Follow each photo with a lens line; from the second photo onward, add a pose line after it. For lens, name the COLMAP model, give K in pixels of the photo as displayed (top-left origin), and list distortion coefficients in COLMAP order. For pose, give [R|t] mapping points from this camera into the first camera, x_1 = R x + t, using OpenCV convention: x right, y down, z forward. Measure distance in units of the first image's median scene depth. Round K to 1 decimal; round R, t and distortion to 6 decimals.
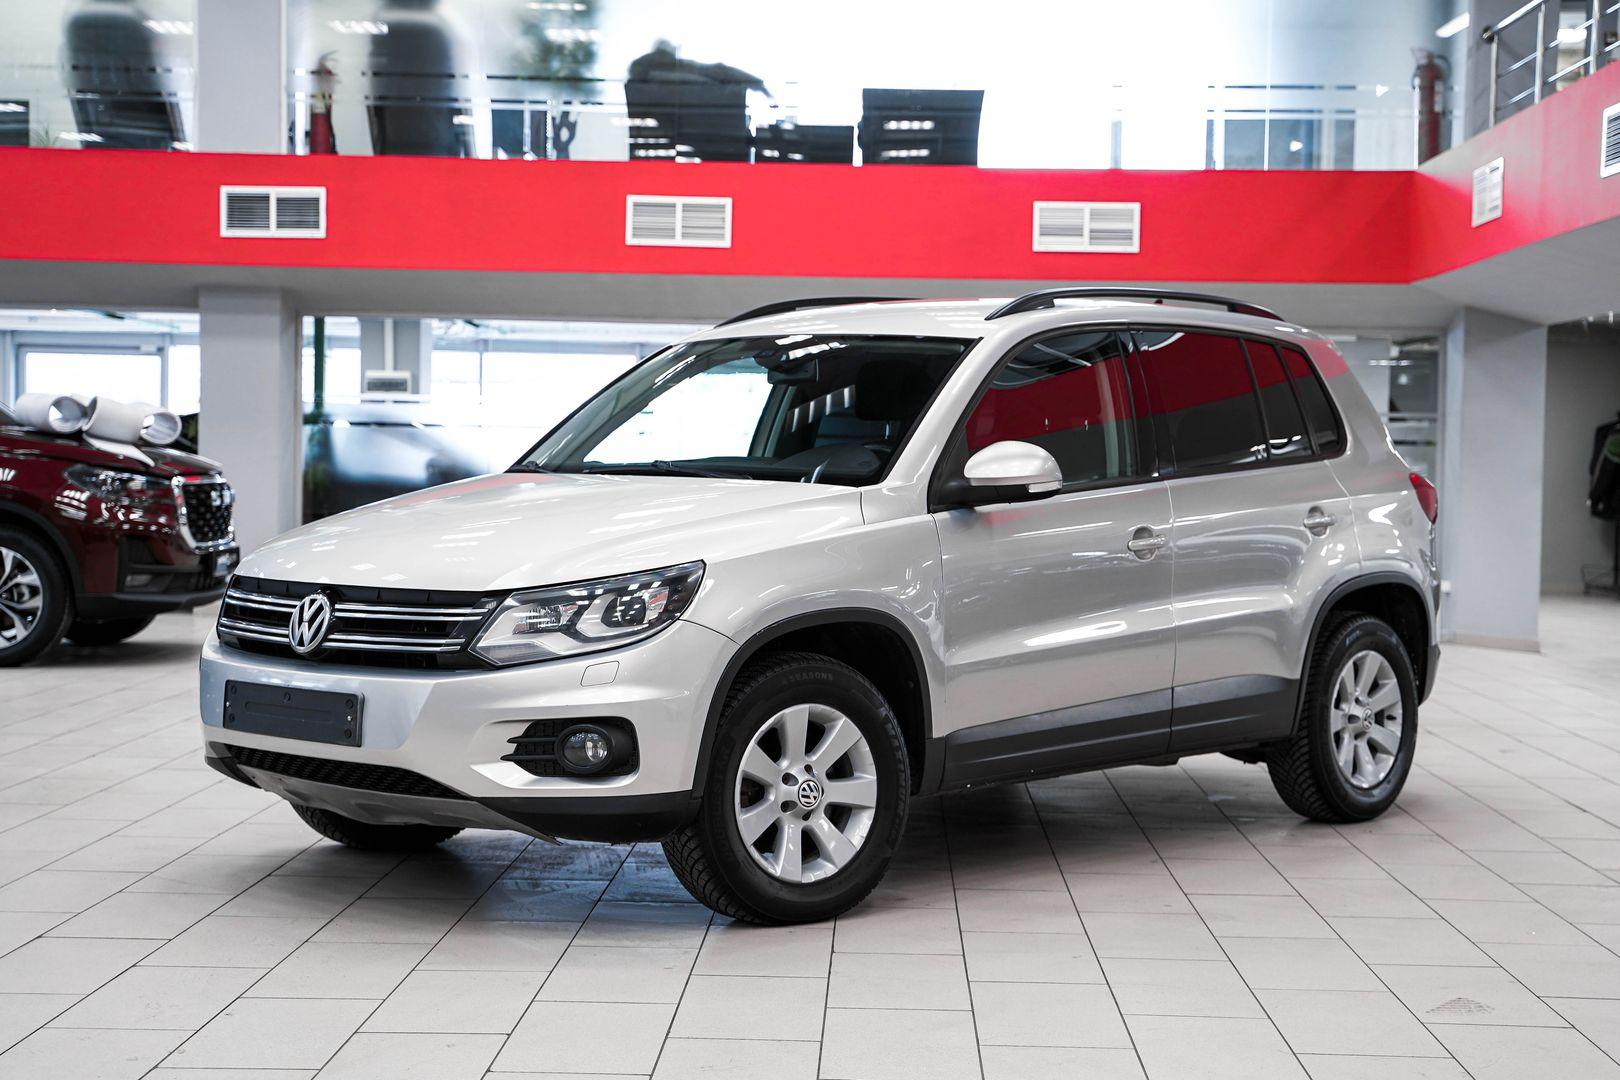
lens RADIAL K [[2465.6, 0, 838.9], [0, 2465.6, 536.3], [0, 0, 1]] dist [0.154002, 0.000000]
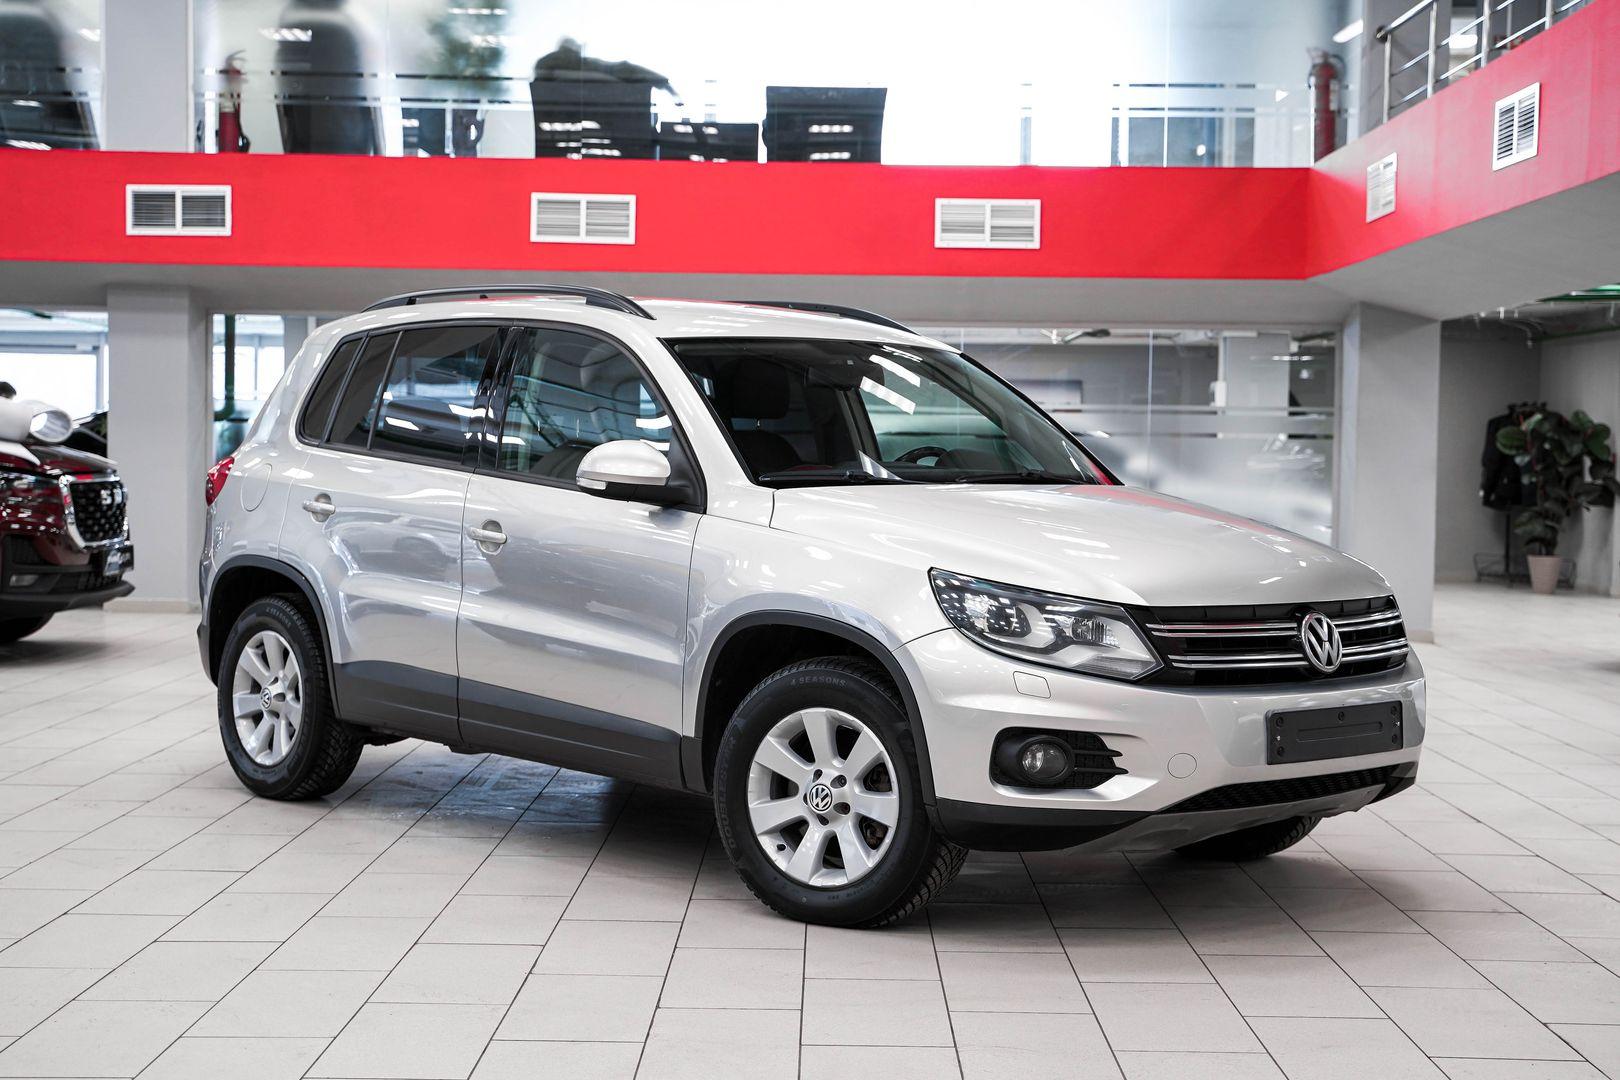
lens RADIAL K [[2305.5, 0, 810.3], [0, 2305.5, 540.0], [0, 0, 1]] dist [0.097021, 0.000000]
pose [[0.999938, -0.003652, 0.010492, 0.017242], [0.003568, 0.999962, 0.008001, -0.003806], [-0.010520, -0.007963, 0.999913, 0.058251]]
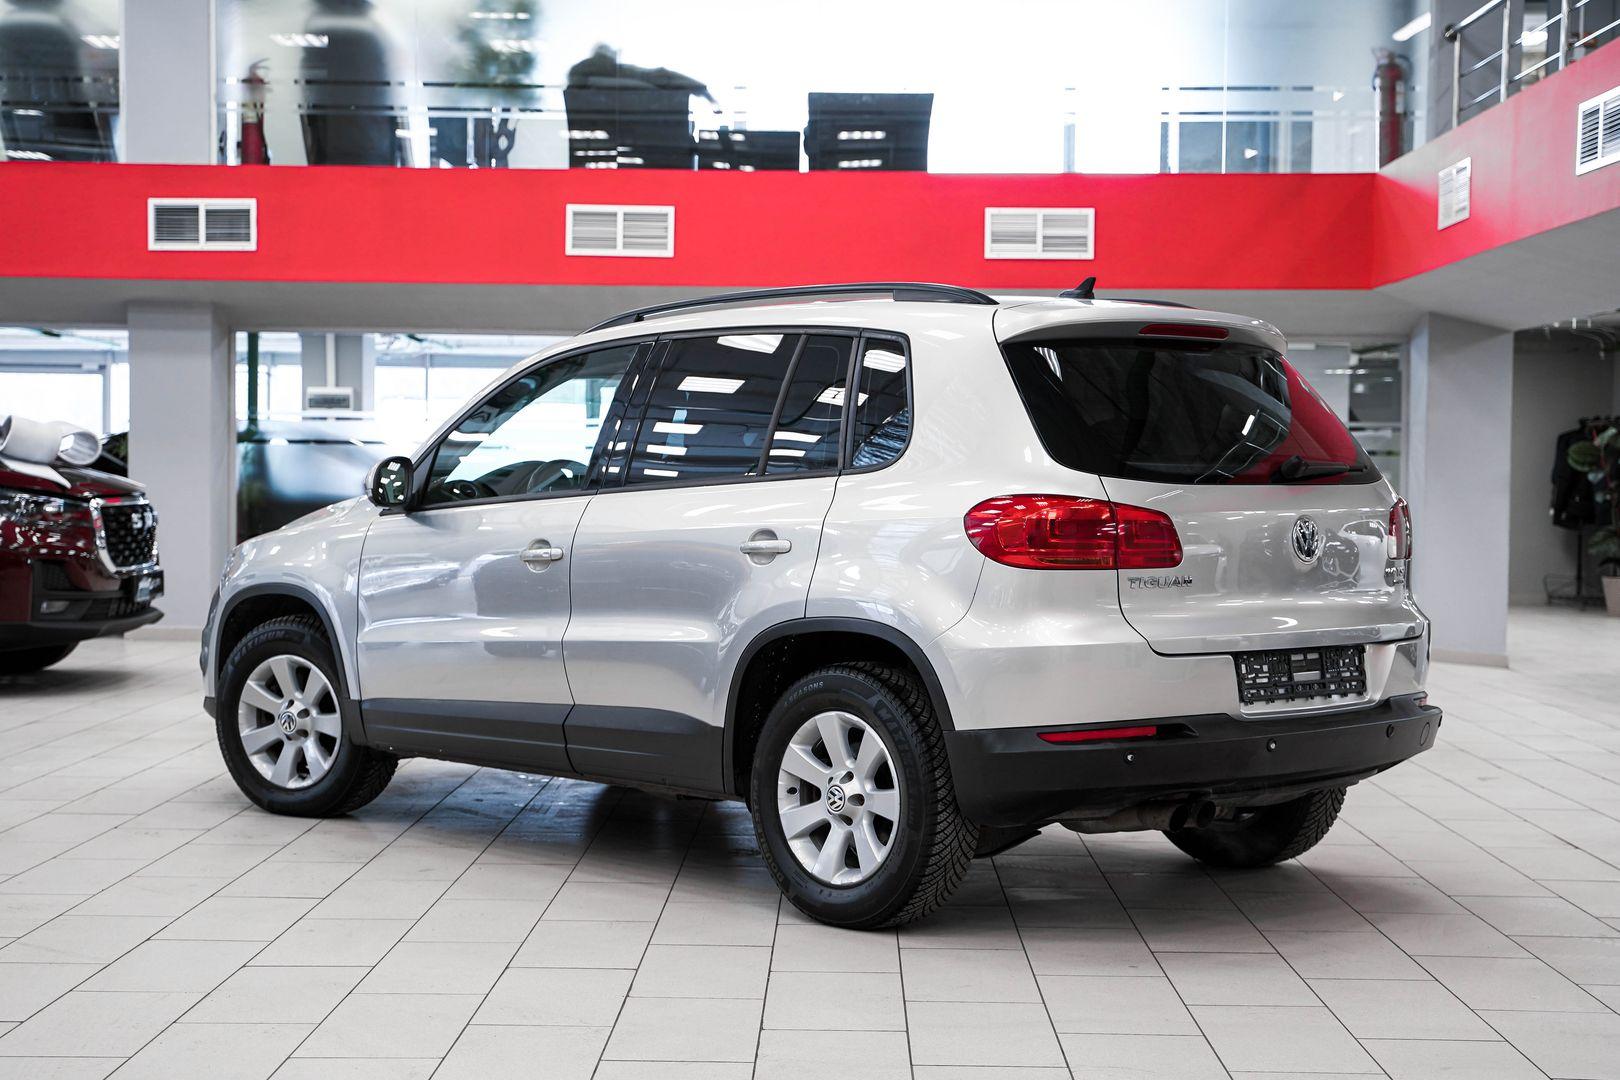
lens RADIAL K [[2425.7, 0, 801.8], [0, 2425.7, 547.5], [0, 0, 1]] dist [0.131909, 0.000000]
pose [[0.999970, -0.007755, 0.000909, 0.004802], [0.007755, 0.999970, 0.000202, -0.002593], [-0.000911, -0.000195, 1.000000, 0.044471]]
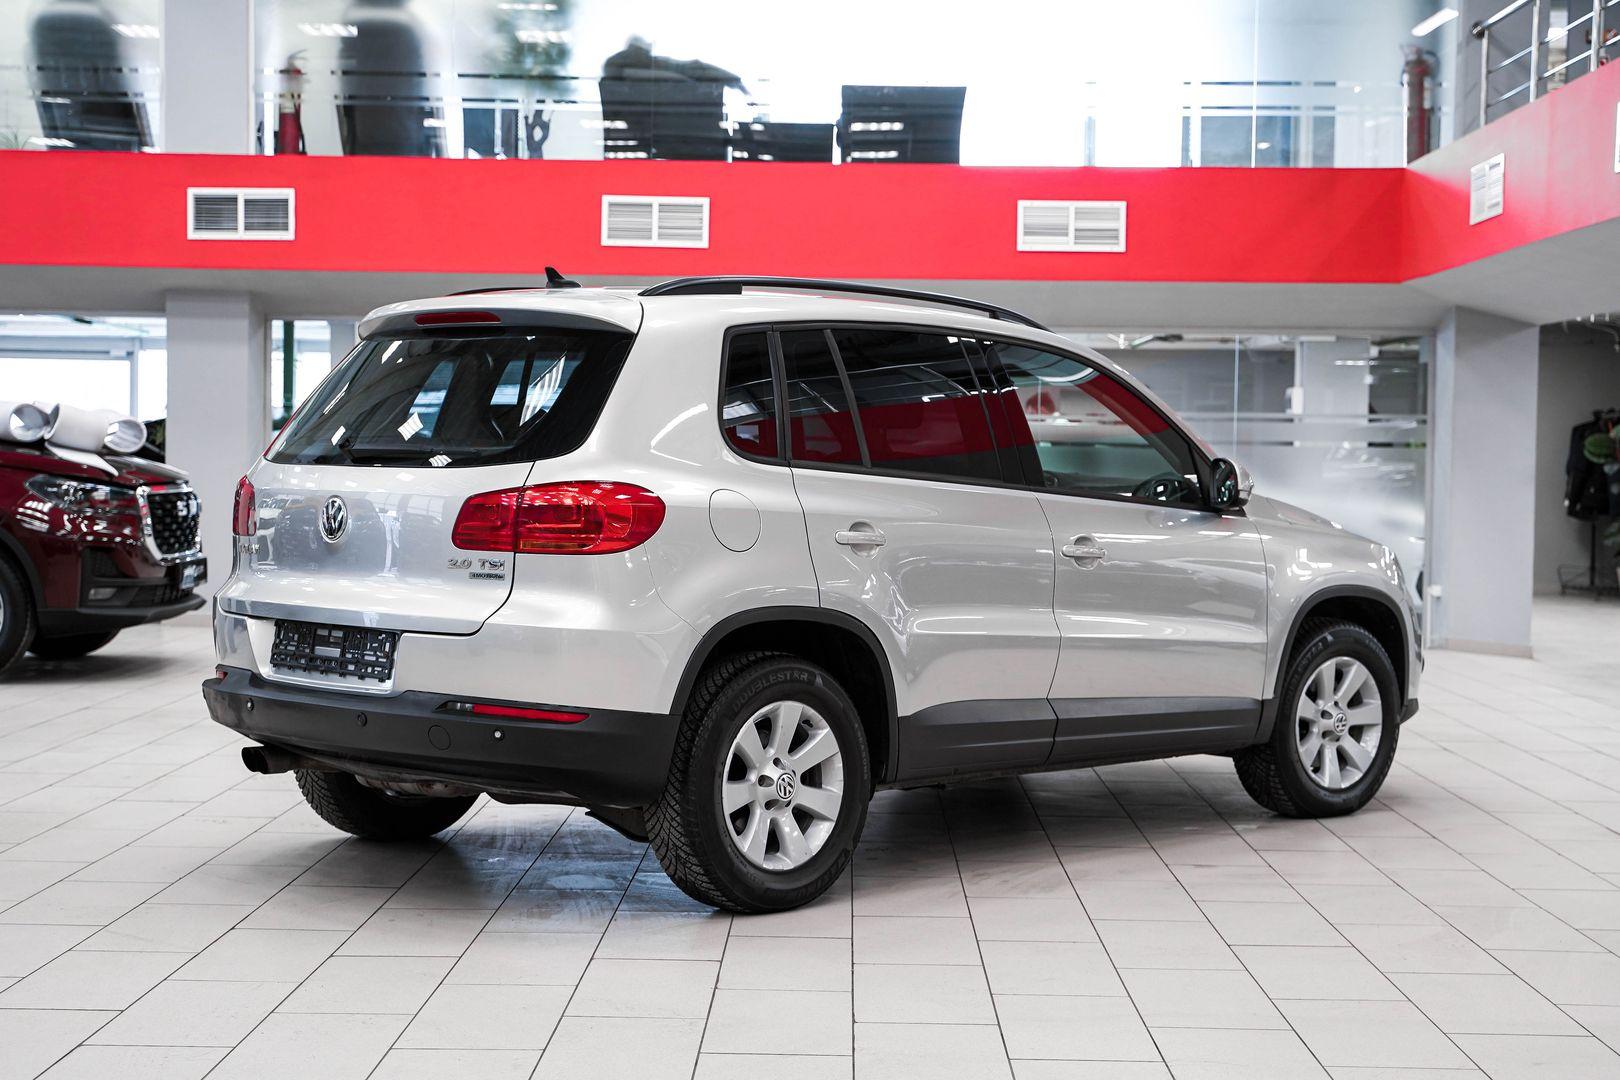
lens RADIAL K [[2403.7, 0, 814.5], [0, 2403.7, 538.8], [0, 0, 1]] dist [0.112532, 0.000000]
pose [[0.999971, -0.003951, 0.006570, -0.008460], [0.003933, 0.999988, 0.002770, -0.004178], [-0.006581, -0.002744, 0.999975, 0.045696]]
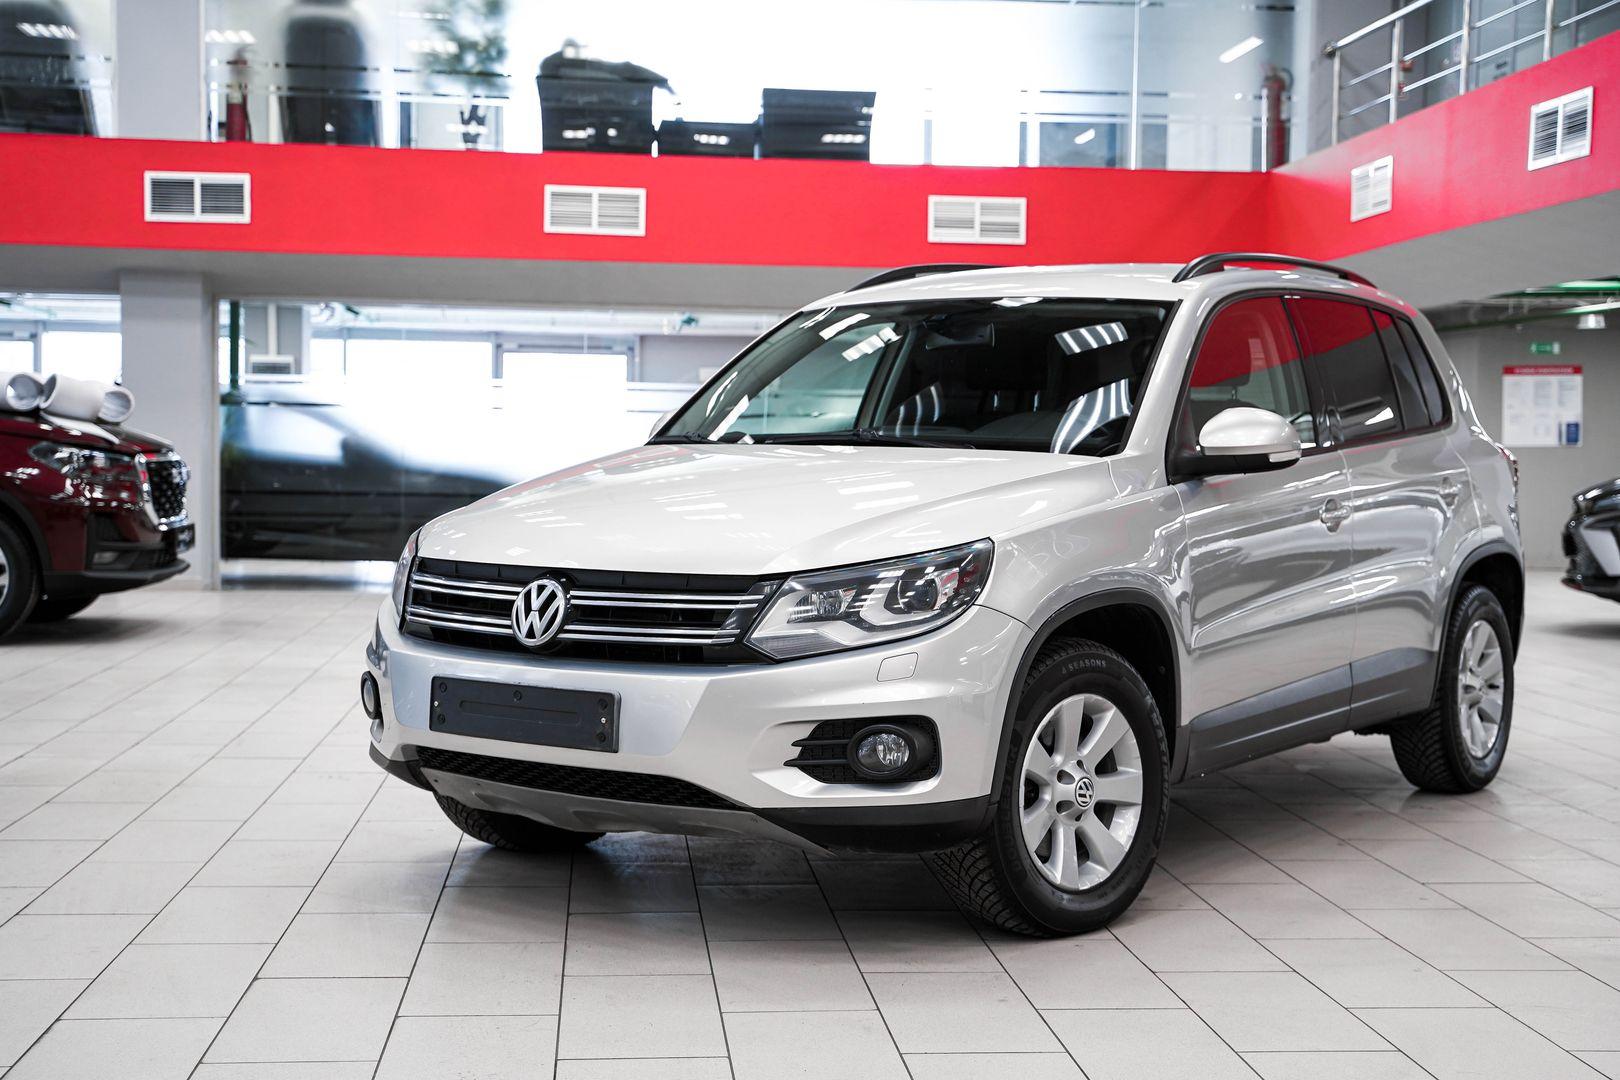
lens RADIAL K [[2106.4, 0, 814.5], [0, 2106.4, 534.5], [0, 0, 1]] dist [0.092089, 0.000000]
pose [[0.992475, -0.007983, 0.122184, -0.082756], [0.006429, 0.999893, 0.013112, -0.000793], [-0.122276, -0.012228, 0.992421, 0.095792]]
